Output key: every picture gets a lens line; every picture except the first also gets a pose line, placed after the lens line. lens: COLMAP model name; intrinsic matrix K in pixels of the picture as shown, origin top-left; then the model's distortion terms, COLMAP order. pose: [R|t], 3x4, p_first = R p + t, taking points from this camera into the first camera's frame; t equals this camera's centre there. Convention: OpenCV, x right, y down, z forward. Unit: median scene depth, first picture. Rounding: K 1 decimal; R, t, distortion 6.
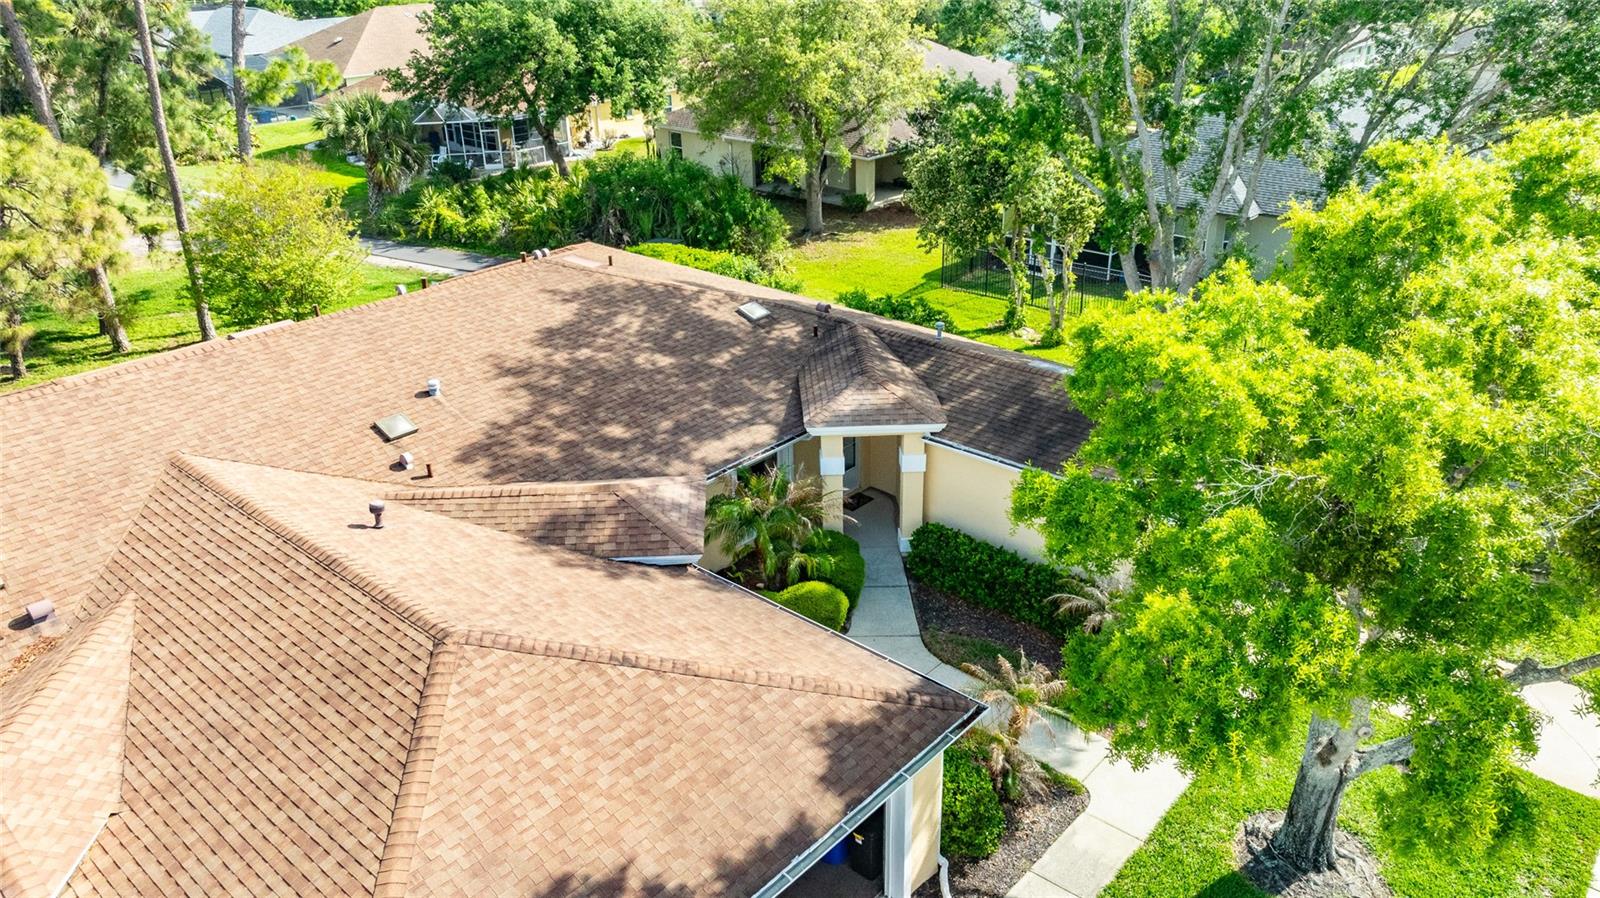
lens RADIAL K [[1165.9, 0, 806.7], [0, 1165.9, 414.1], [0, 0, 1]] dist [-0.009659, -0.000623]
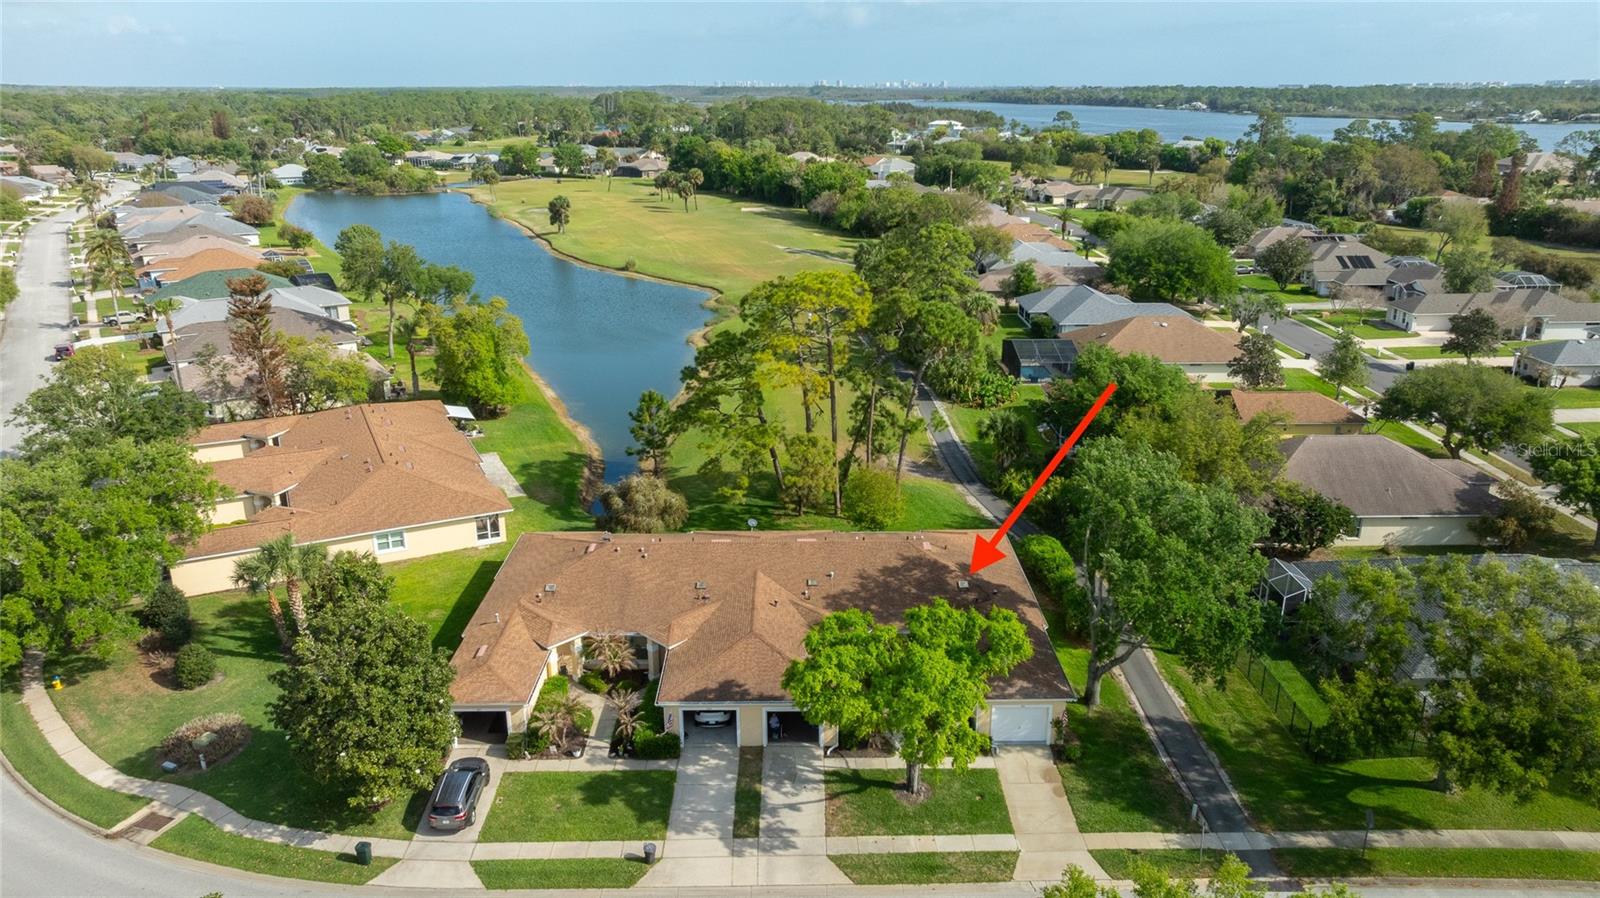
lens RADIAL K [[1132.7, 0, 802.8], [0, 1132.7, 444.9], [0, 0, 1]] dist [-0.030721, 0.059147]
pose [[0.663592, 0.239793, -0.708622, 1.827415], [-0.302015, 0.952485, 0.039492, -0.483409], [0.684422, 0.187808, 0.704482, -1.372206]]
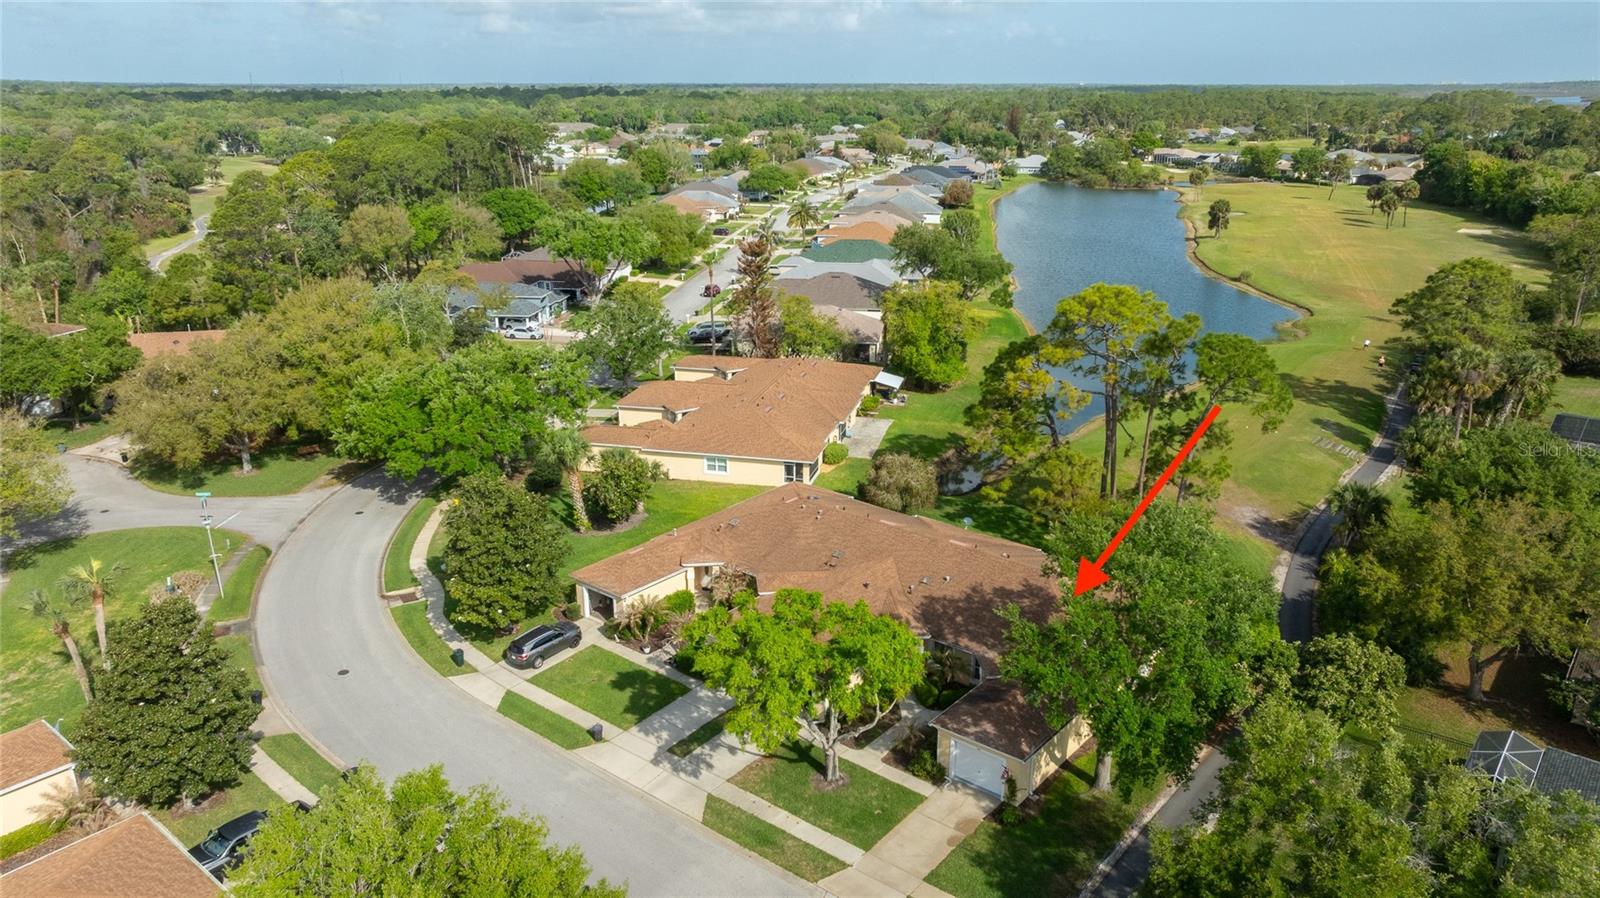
lens RADIAL K [[1132.7, 0, 802.8], [0, 1132.7, 444.9], [0, 0, 1]] dist [-0.030721, 0.059147]
pose [[0.026603, 0.319720, -0.947139, 2.611143], [-0.396458, 0.873148, 0.283608, -1.117616], [0.917667, 0.367956, 0.149984, 0.037610]]
